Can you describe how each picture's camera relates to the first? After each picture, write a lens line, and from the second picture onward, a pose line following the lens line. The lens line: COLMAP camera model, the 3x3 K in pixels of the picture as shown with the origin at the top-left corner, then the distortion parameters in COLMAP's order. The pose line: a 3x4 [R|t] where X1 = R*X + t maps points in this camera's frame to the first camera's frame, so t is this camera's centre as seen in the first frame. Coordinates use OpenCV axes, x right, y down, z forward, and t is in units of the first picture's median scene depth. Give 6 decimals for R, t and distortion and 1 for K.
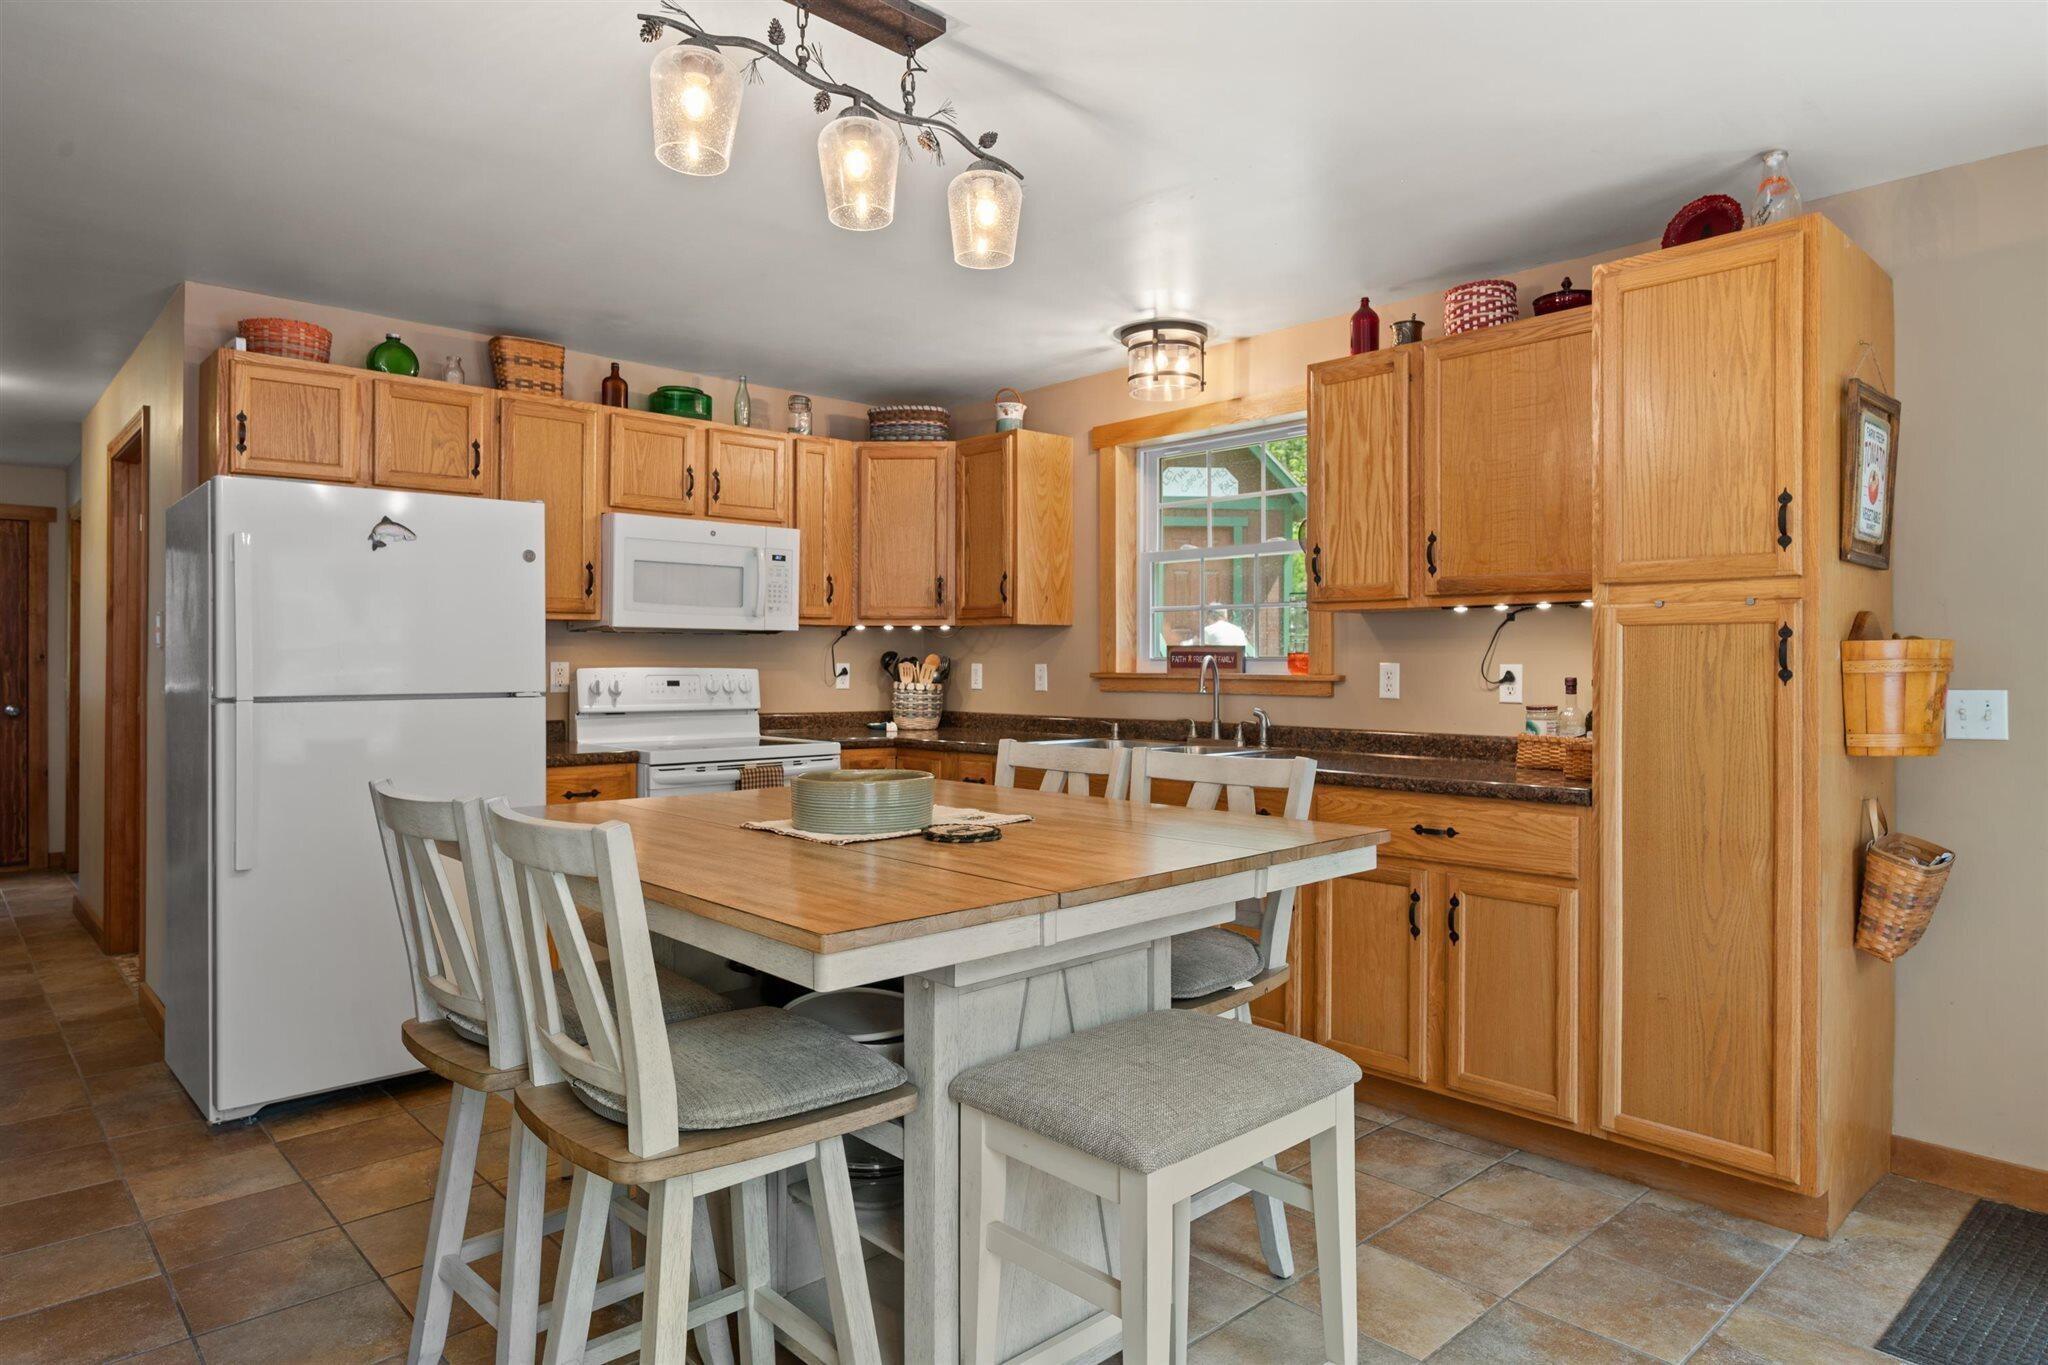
lens RADIAL K [[1209.0, 0, 1030.5], [0, 1209.0, 668.7], [0, 0, 1]] dist [-0.000593, -0.000316]
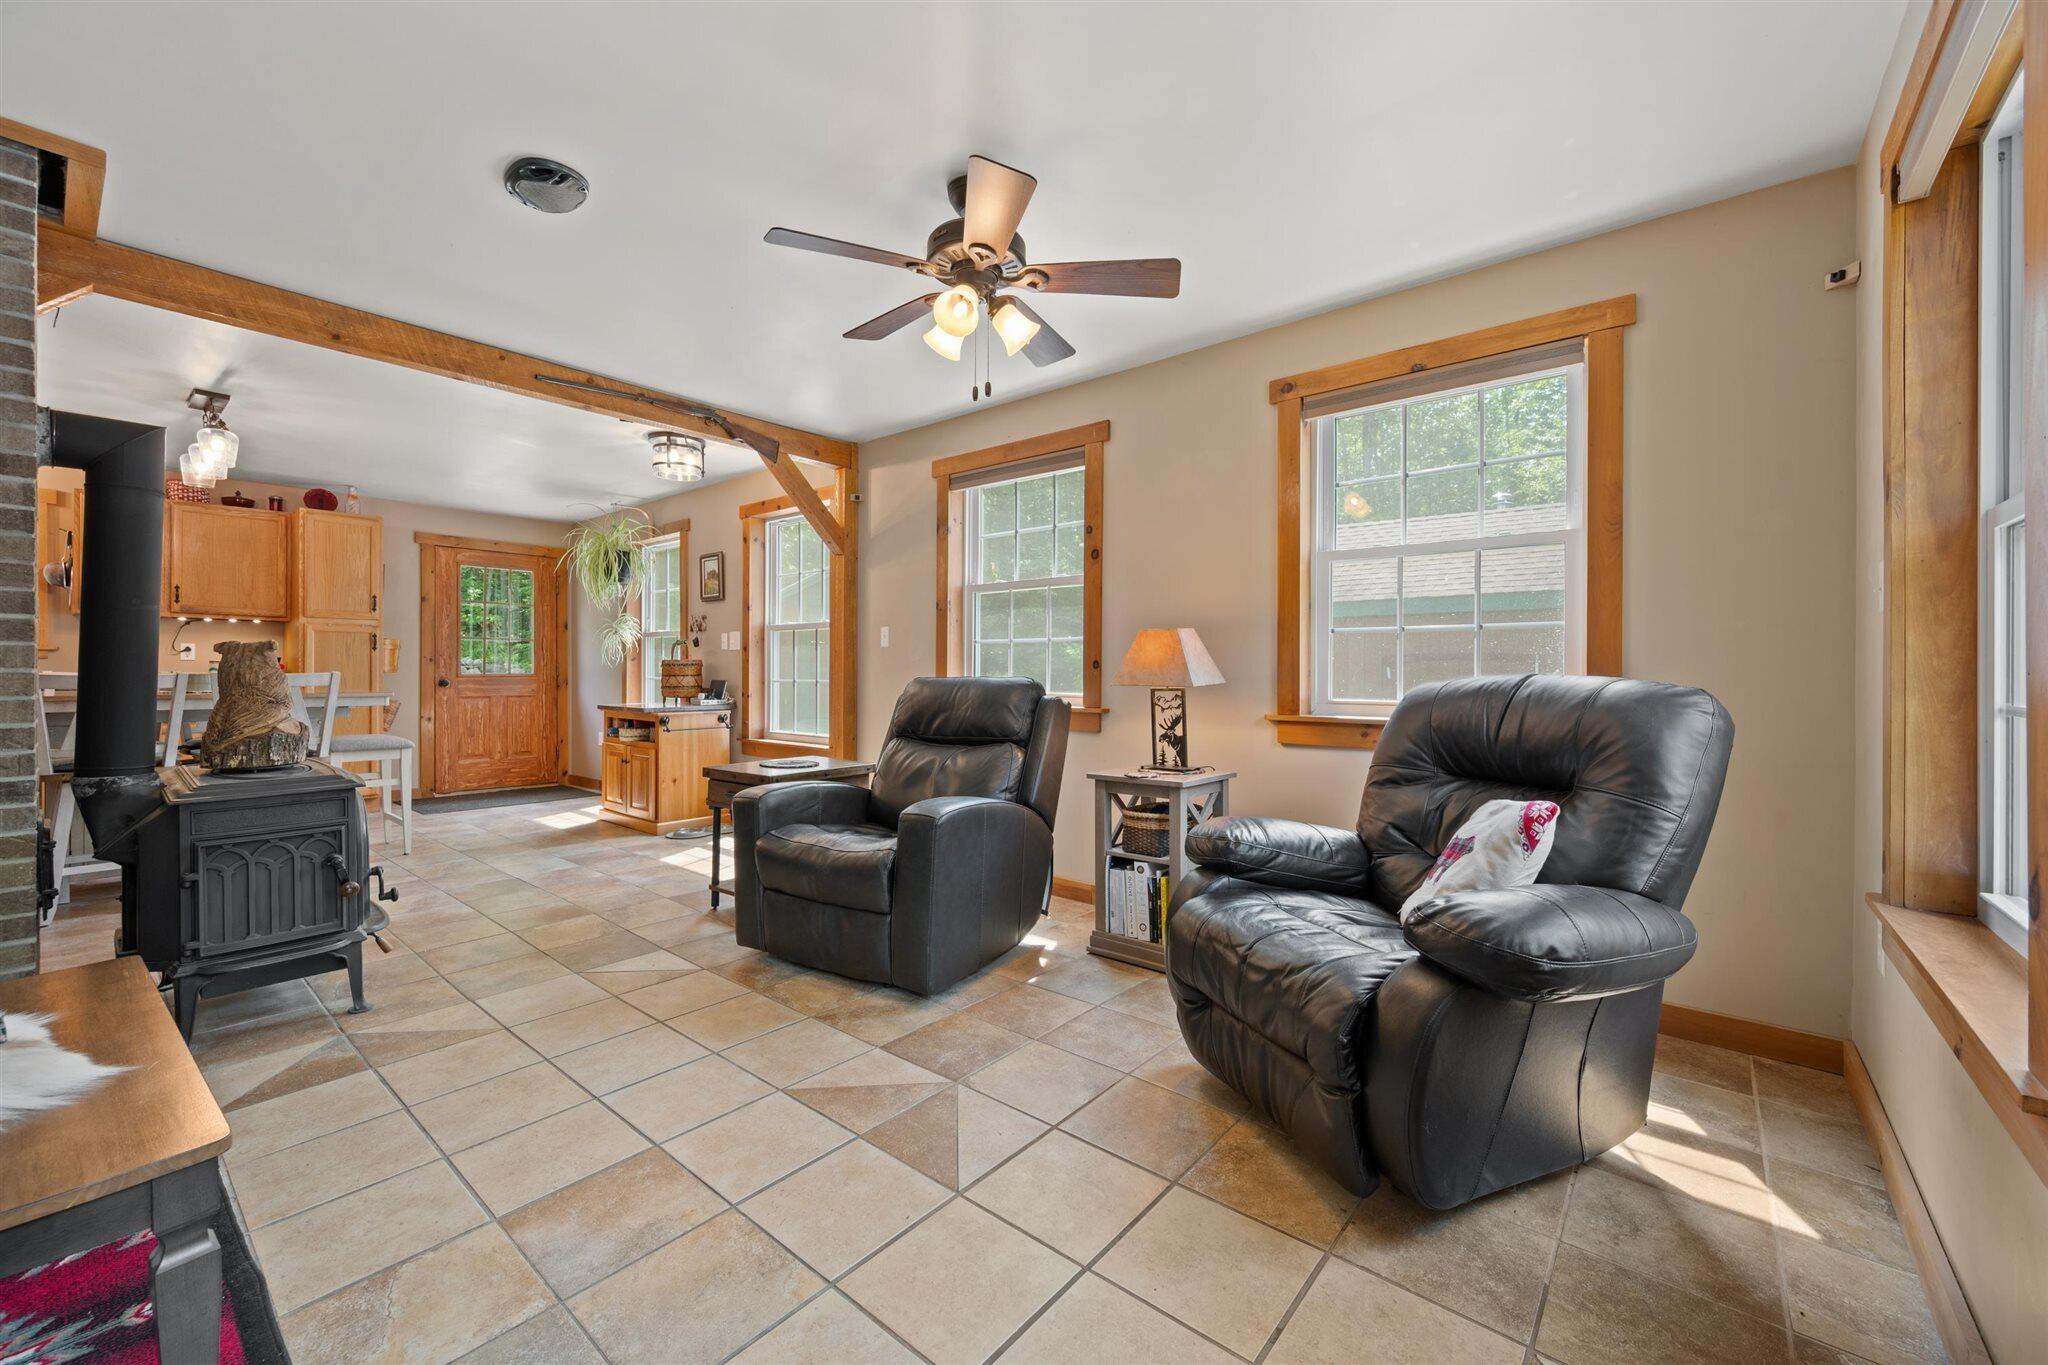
lens RADIAL K [[808.9, 0, 1025.8], [0, 808.9, 671.9], [0, 0, 1]] dist [0.000600, 0.000024]
pose [[-0.129796, -0.001665, 0.991539, -1.349053], [0.001484, 0.999997, 0.001874, 0.050050], [-0.991540, 0.001715, -0.129793, -0.384839]]
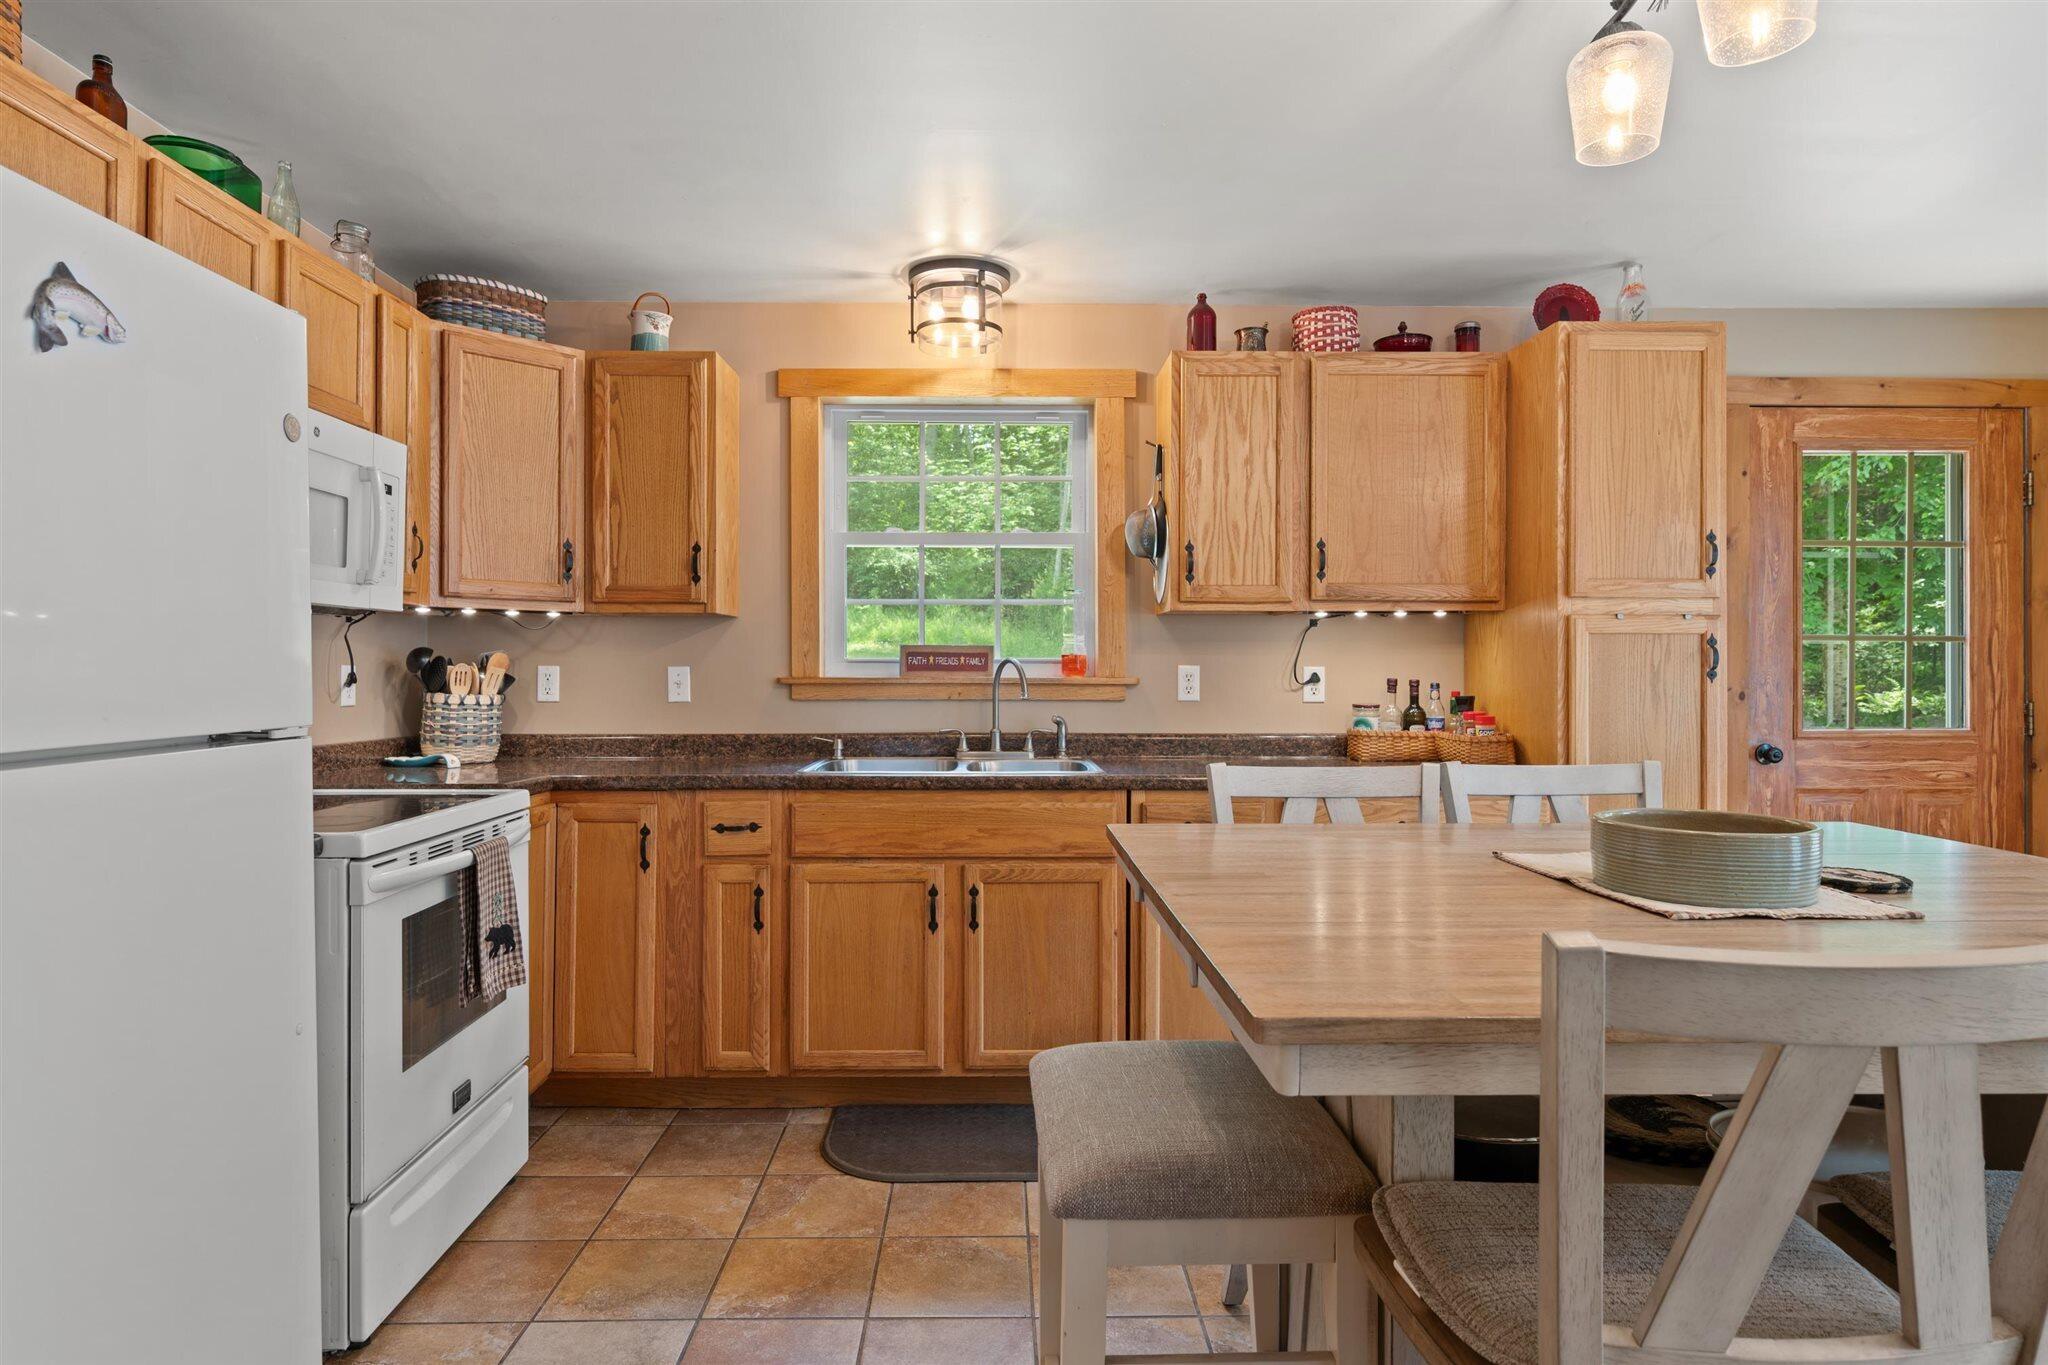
lens RADIAL K [[1158.0, 0, 1006.2], [0, 1158.0, 678.1], [0, 0, 1]] dist [-0.001154, 0.000000]
pose [[0.670011, -0.007619, 0.742312, -0.562533], [0.003029, 0.999967, 0.007530, -0.001988], [-0.742345, -0.002797, 0.670012, 0.514198]]
